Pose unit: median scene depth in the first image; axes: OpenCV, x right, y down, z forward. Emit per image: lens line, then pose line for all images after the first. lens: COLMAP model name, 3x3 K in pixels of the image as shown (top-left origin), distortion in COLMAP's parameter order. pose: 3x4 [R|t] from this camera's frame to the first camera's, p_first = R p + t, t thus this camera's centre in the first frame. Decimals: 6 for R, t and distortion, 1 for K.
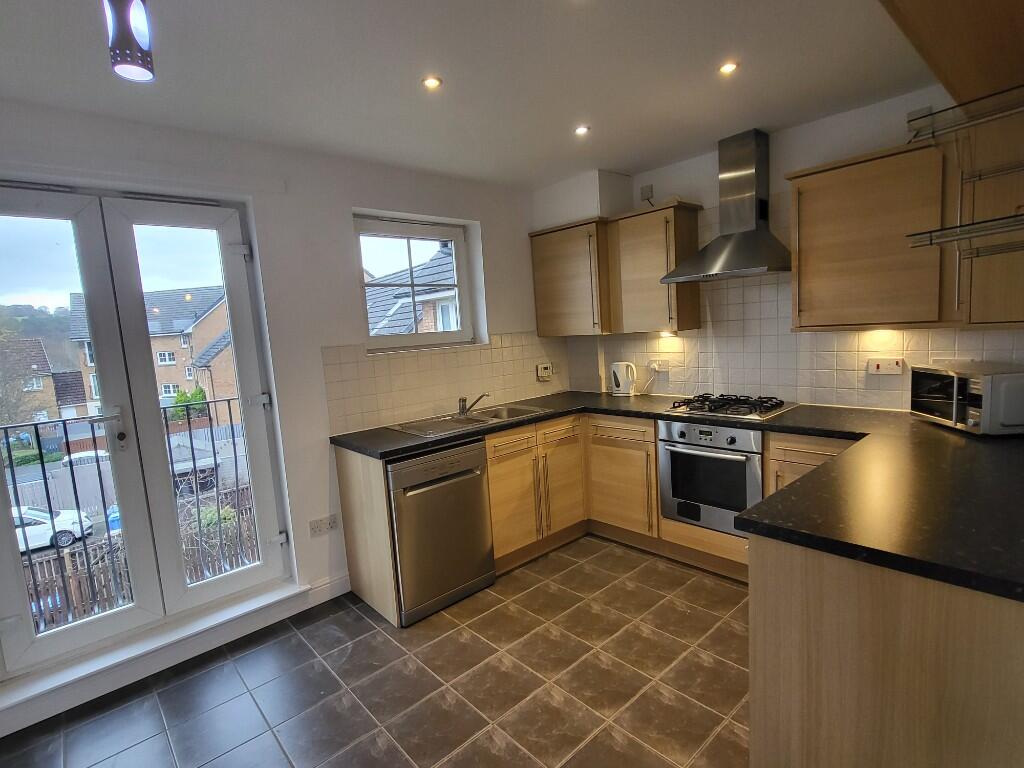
lens RADIAL K [[510.4, 0, 513.8], [0, 510.4, 386.4], [0, 0, 1]] dist [-0.003196, -0.000117]
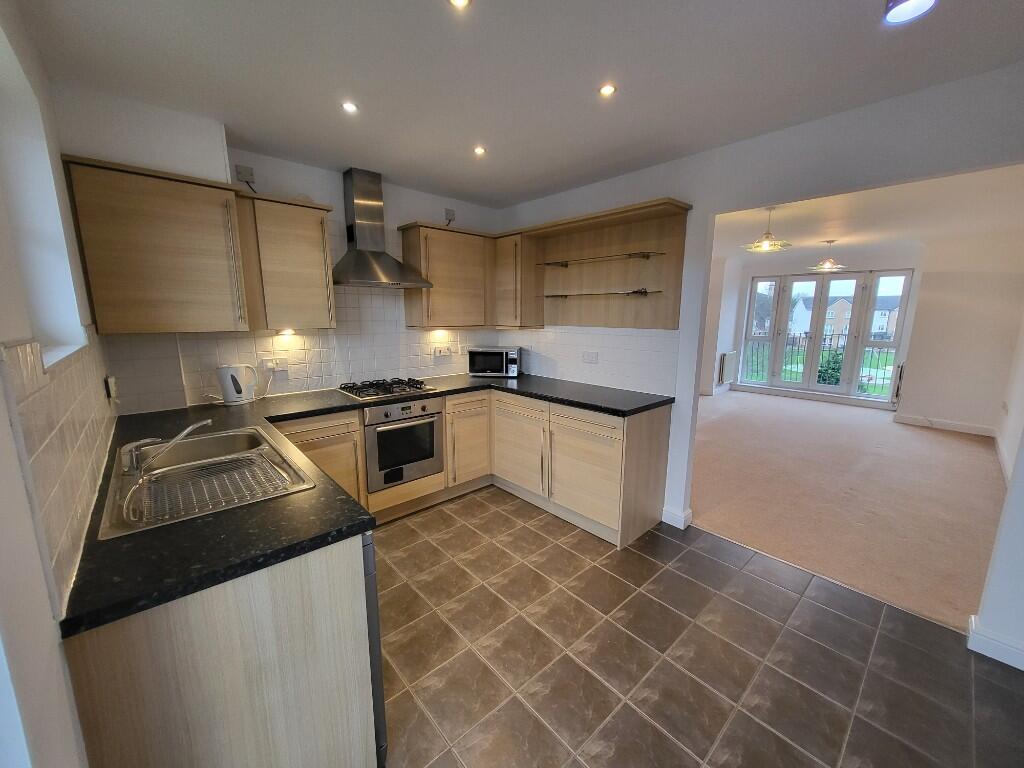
lens RADIAL K [[405.8, 0, 513.8], [0, 405.8, 382.4], [0, 0, 1]] dist [0.000359, -0.000264]
pose [[-0.007269, -0.105452, 0.994398, -0.657625], [0.112467, 0.988028, 0.105598, -0.051965], [-0.993629, 0.112605, 0.004678, 0.750380]]
